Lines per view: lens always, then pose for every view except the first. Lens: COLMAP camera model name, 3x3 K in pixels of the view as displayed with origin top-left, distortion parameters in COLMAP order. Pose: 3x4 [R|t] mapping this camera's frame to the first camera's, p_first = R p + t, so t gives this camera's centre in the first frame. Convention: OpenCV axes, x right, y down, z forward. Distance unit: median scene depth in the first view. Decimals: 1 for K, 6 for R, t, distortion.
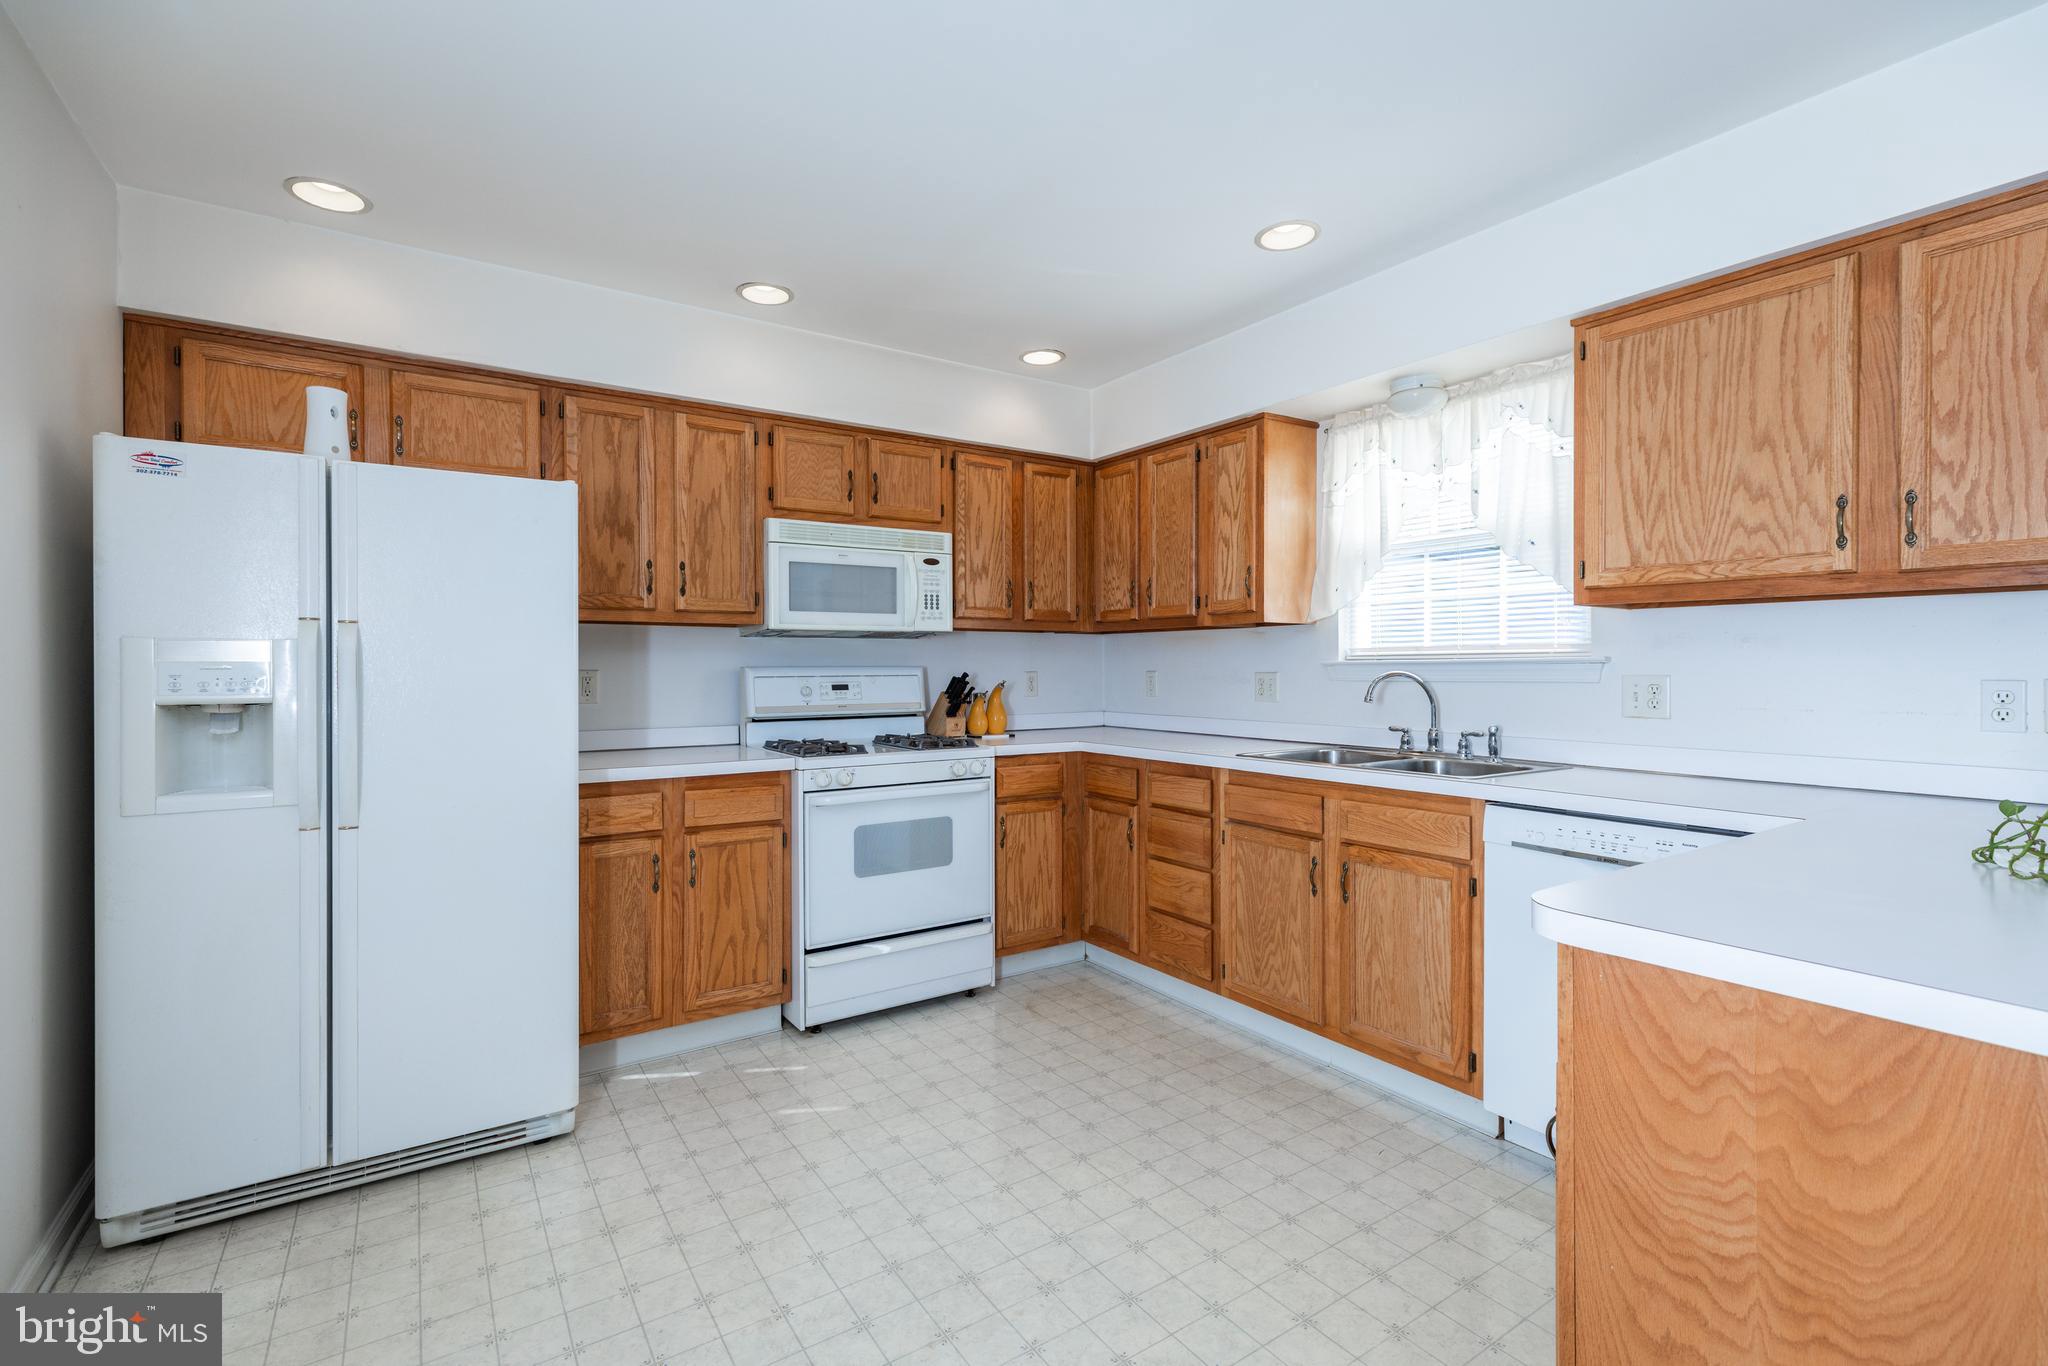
lens RADIAL K [[933.1, 0, 1043.2], [0, 933.1, 673.9], [0, 0, 1]] dist [0.000598, 0.001763]
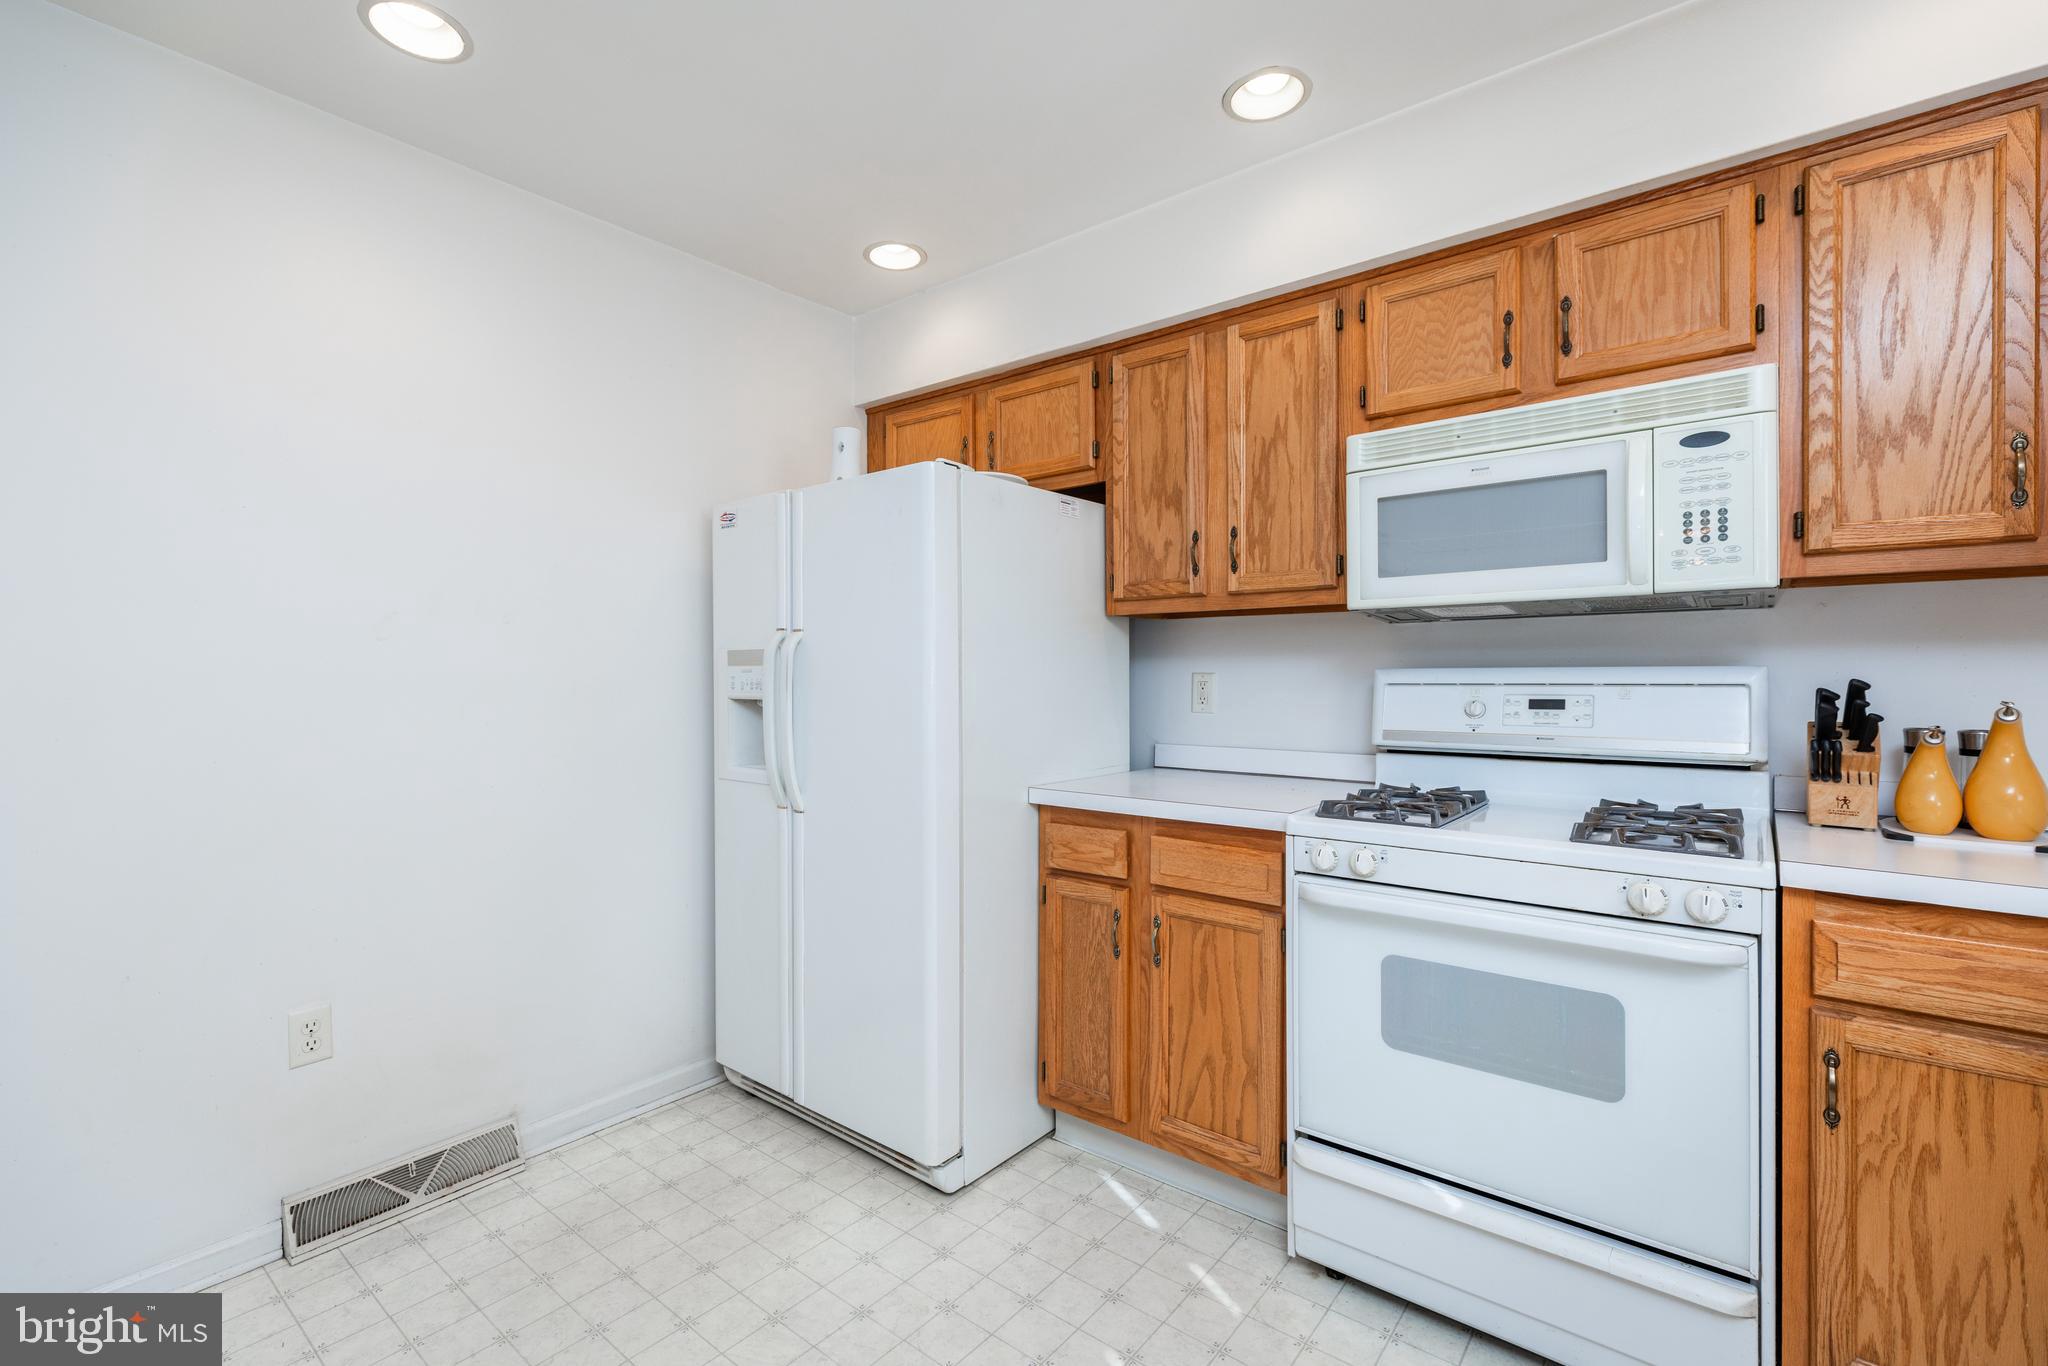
lens RADIAL K [[910.9, 0, 1024.0], [0, 910.9, 683.0], [0, 0, 1]] dist [0.002007, 0.000117]
pose [[0.266373, 0.010315, -0.963815, 0.267078], [-0.005420, 0.999943, 0.009204, -0.002150], [0.963855, 0.002772, 0.266414, 0.651703]]
